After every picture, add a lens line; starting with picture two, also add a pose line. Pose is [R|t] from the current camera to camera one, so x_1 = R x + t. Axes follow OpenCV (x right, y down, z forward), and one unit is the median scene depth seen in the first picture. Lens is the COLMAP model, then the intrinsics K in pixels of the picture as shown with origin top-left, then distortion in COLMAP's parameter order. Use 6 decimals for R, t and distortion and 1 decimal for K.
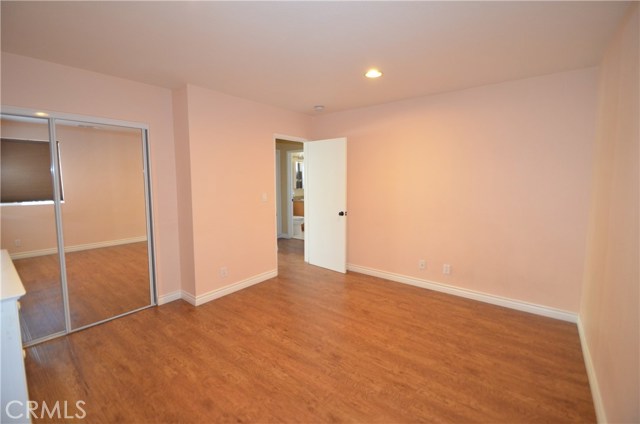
lens RADIAL K [[283.2, 0, 318.5], [0, 283.2, 201.1], [0, 0, 1]] dist [-0.001349, -0.000400]
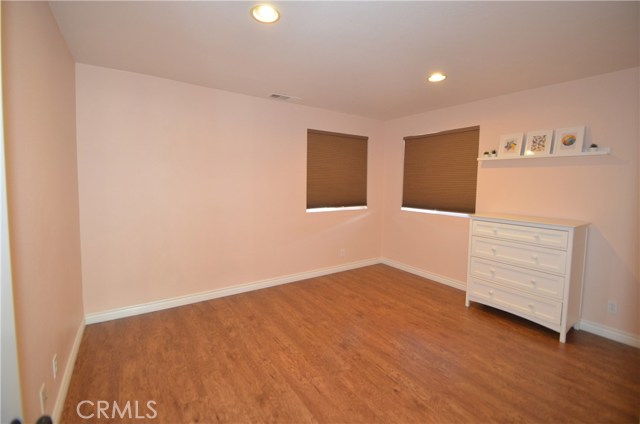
lens RADIAL K [[283.2, 0, 318.5], [0, 283.2, 201.1], [0, 0, 1]] dist [-0.001349, -0.000400]
pose [[-0.953470, -0.033011, 0.299677, -0.142469], [0.012006, 0.989042, 0.147146, -0.139123], [-0.301250, 0.143897, -0.942625, 1.855166]]
